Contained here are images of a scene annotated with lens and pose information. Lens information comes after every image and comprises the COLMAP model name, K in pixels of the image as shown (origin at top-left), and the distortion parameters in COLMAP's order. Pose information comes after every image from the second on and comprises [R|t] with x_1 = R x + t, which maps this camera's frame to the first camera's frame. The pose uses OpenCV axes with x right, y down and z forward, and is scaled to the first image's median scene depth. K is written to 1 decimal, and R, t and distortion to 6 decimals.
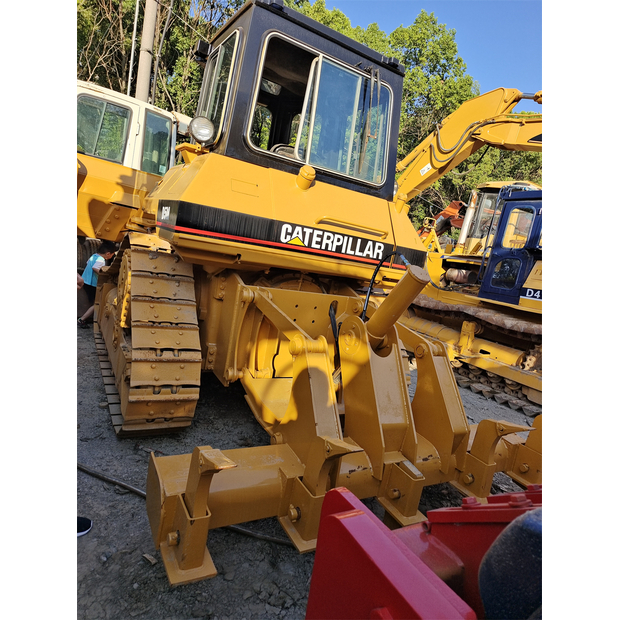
lens RADIAL K [[422.3, 0, 310.0], [0, 422.3, 310.0], [0, 0, 1]] dist [0.034134, -0.002329]
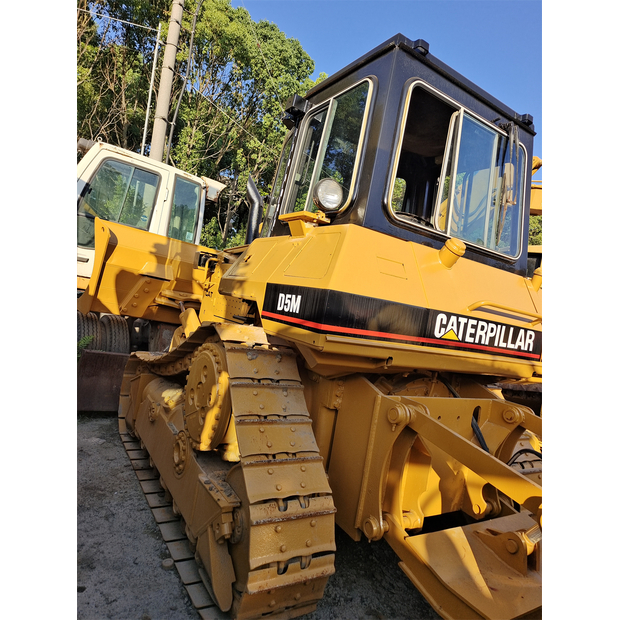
lens RADIAL K [[422.3, 0, 310.0], [0, 422.3, 310.0], [0, 0, 1]] dist [0.034134, -0.002329]
pose [[0.998806, -0.011046, 0.047594, -0.300328], [0.017412, 0.990623, -0.135513, -0.102937], [-0.045651, 0.136179, 0.989632, 0.244638]]
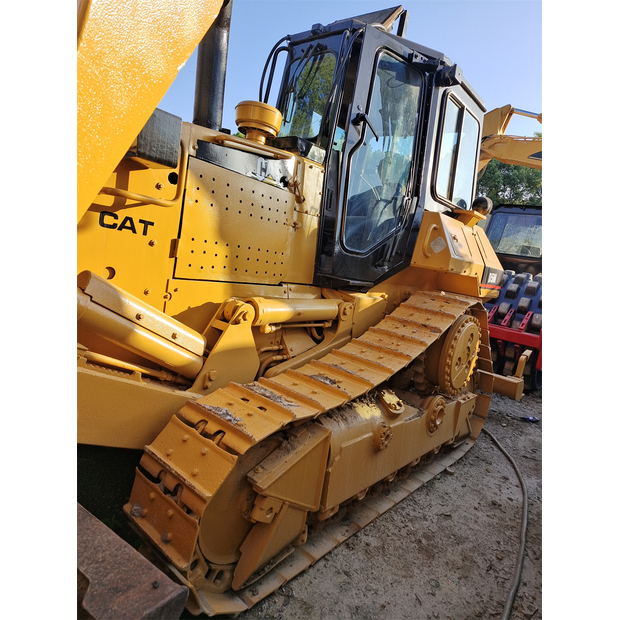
lens RADIAL K [[422.3, 0, 310.0], [0, 422.3, 310.0], [0, 0, 1]] dist [0.034134, -0.002329]
pose [[-0.299099, -0.338561, 0.892141, -1.232903], [-0.075971, 0.940422, 0.331413, -0.470971], [-0.951193, 0.031348, -0.307000, 1.726609]]
